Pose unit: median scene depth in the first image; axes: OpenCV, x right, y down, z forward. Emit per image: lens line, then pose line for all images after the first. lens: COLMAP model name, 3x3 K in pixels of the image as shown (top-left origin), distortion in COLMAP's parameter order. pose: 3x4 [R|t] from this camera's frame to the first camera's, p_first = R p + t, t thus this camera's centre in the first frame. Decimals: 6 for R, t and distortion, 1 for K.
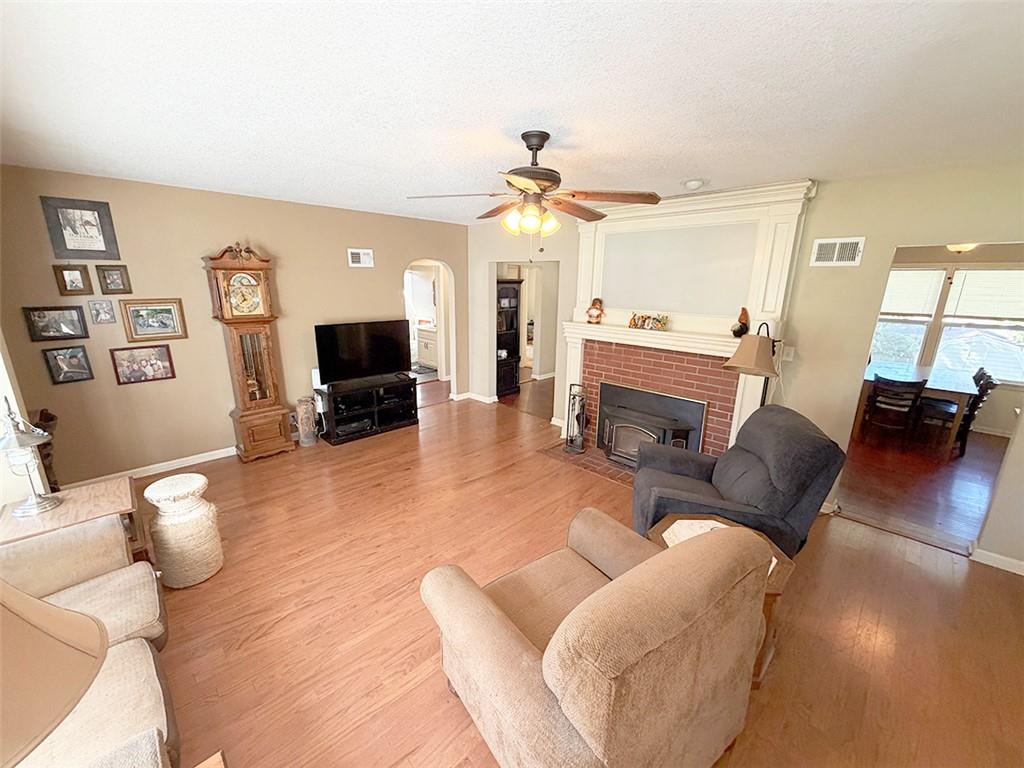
lens RADIAL K [[407.9, 0, 508.3], [0, 407.9, 385.3], [0, 0, 1]] dist [-0.000264, -0.000069]
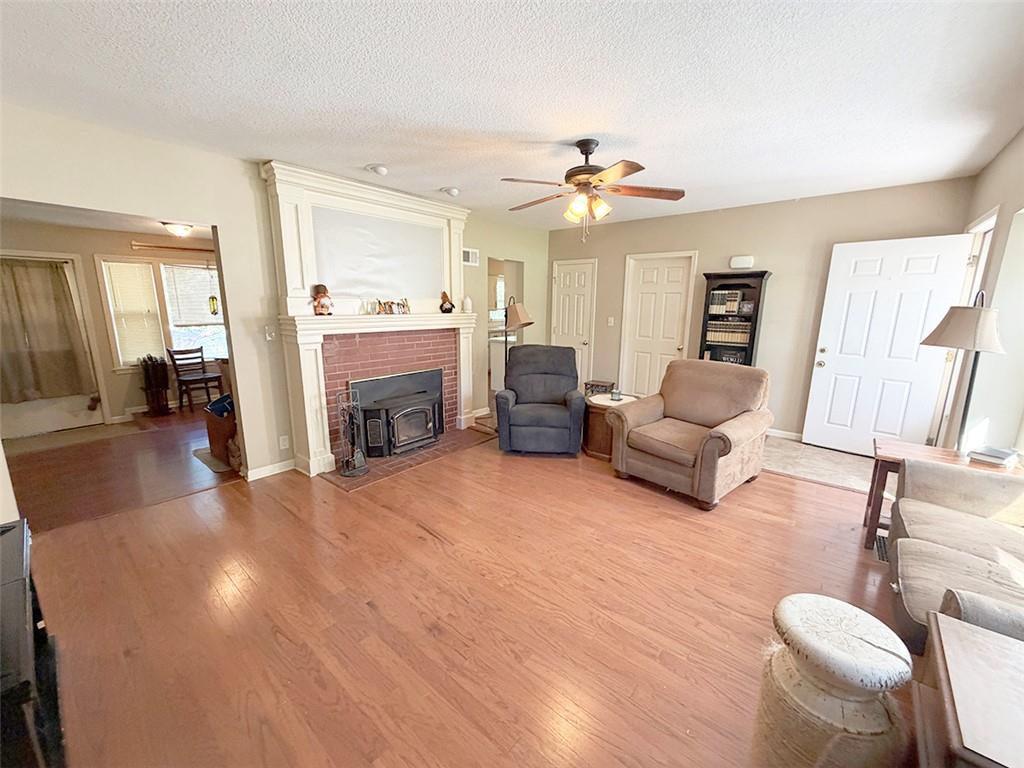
lens RADIAL K [[406.3, 0, 509.5], [0, 406.3, 388.1], [0, 0, 1]] dist [-0.001684, -0.000300]
pose [[-0.093941, -0.215886, 0.971889, -0.714074], [0.240720, 0.942315, 0.232585, -0.129976], [-0.966038, 0.255802, -0.036554, 0.802119]]
